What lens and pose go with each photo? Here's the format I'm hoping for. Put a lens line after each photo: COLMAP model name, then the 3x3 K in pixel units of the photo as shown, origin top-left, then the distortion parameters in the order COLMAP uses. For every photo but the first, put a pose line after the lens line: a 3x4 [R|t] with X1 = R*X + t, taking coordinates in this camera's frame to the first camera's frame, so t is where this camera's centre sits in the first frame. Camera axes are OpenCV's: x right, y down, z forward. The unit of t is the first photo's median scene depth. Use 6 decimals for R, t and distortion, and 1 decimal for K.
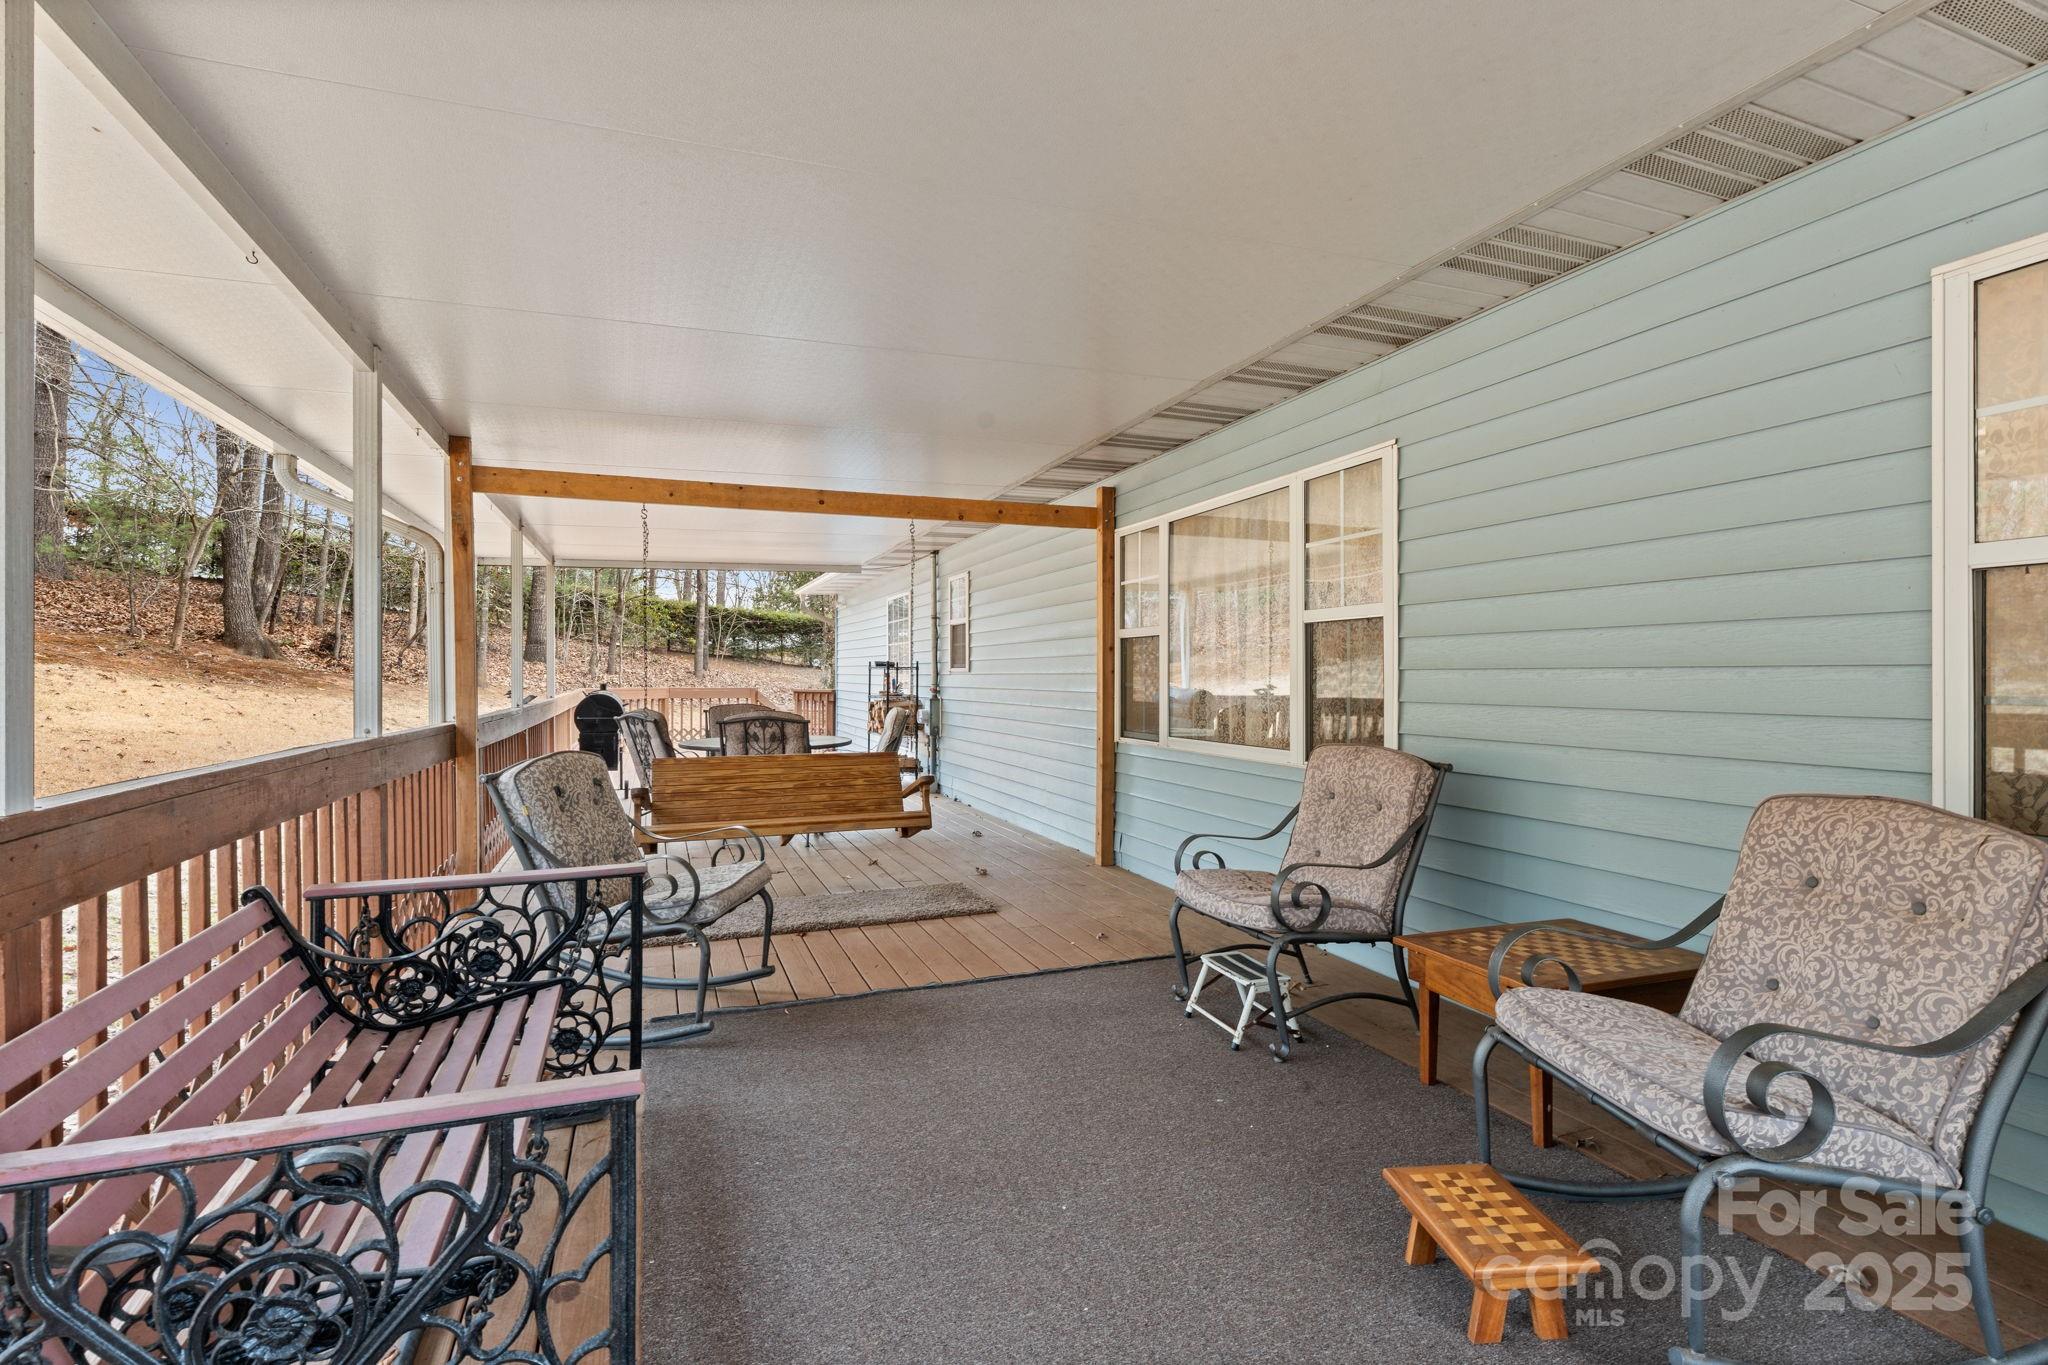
lens RADIAL K [[926.2, 0, 1020.1], [0, 926.2, 677.0], [0, 0, 1]] dist [0.001737, 0.000115]
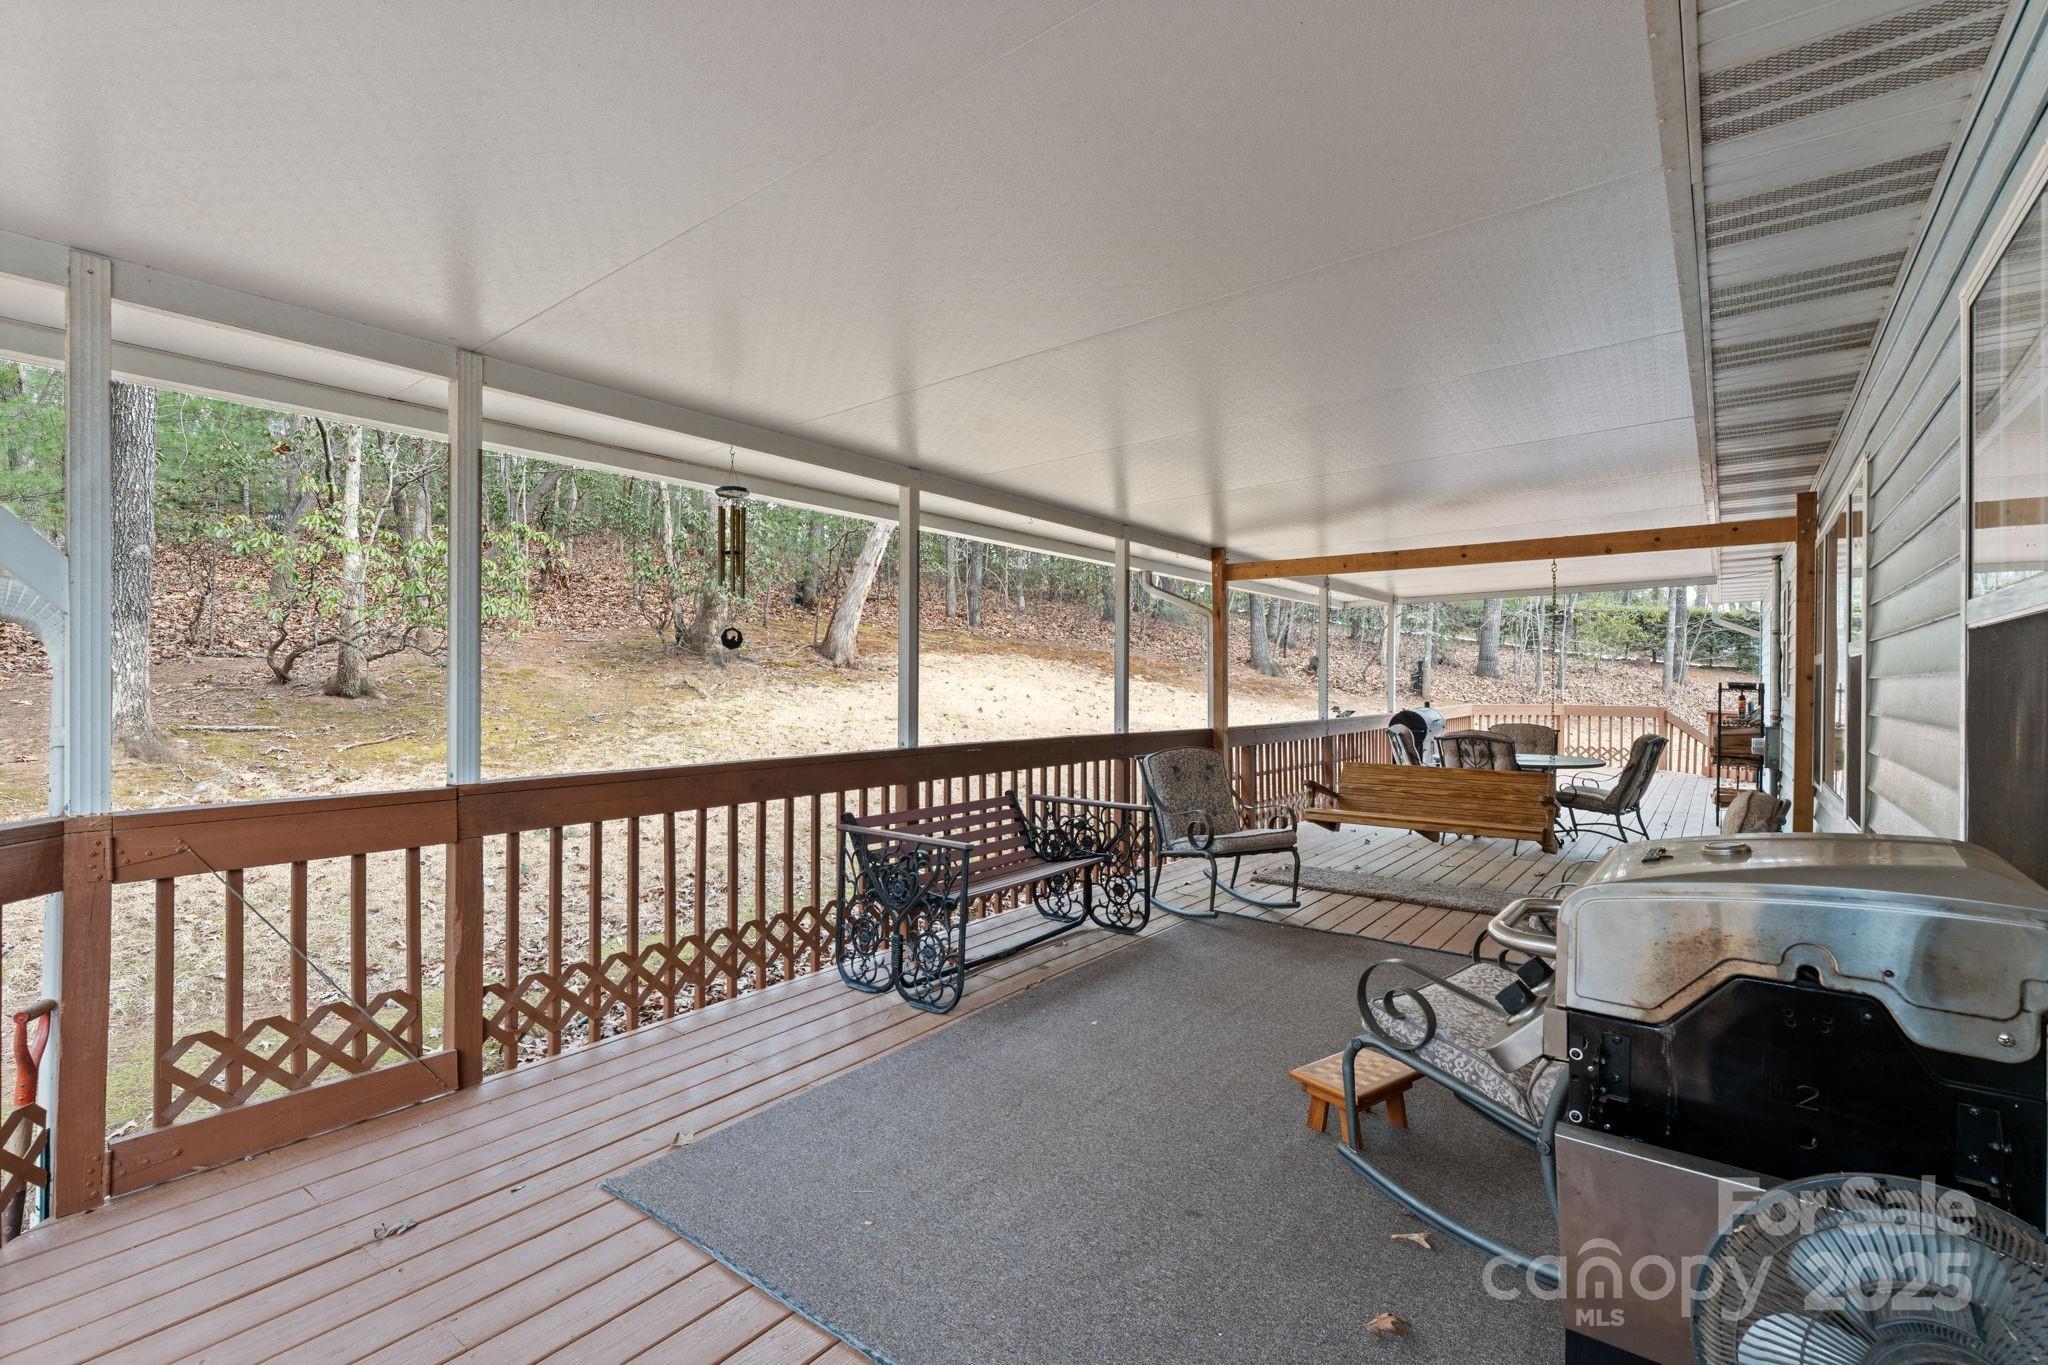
lens RADIAL K [[926.2, 0, 1020.6], [0, 926.2, 686.1], [0, 0, 1]] dist [0.001737, 0.000115]
pose [[0.514690, 0.006648, -0.857351, 0.491544], [-0.007183, 0.999968, 0.003442, -0.021506], [0.857346, 0.004387, 0.514721, -0.090057]]
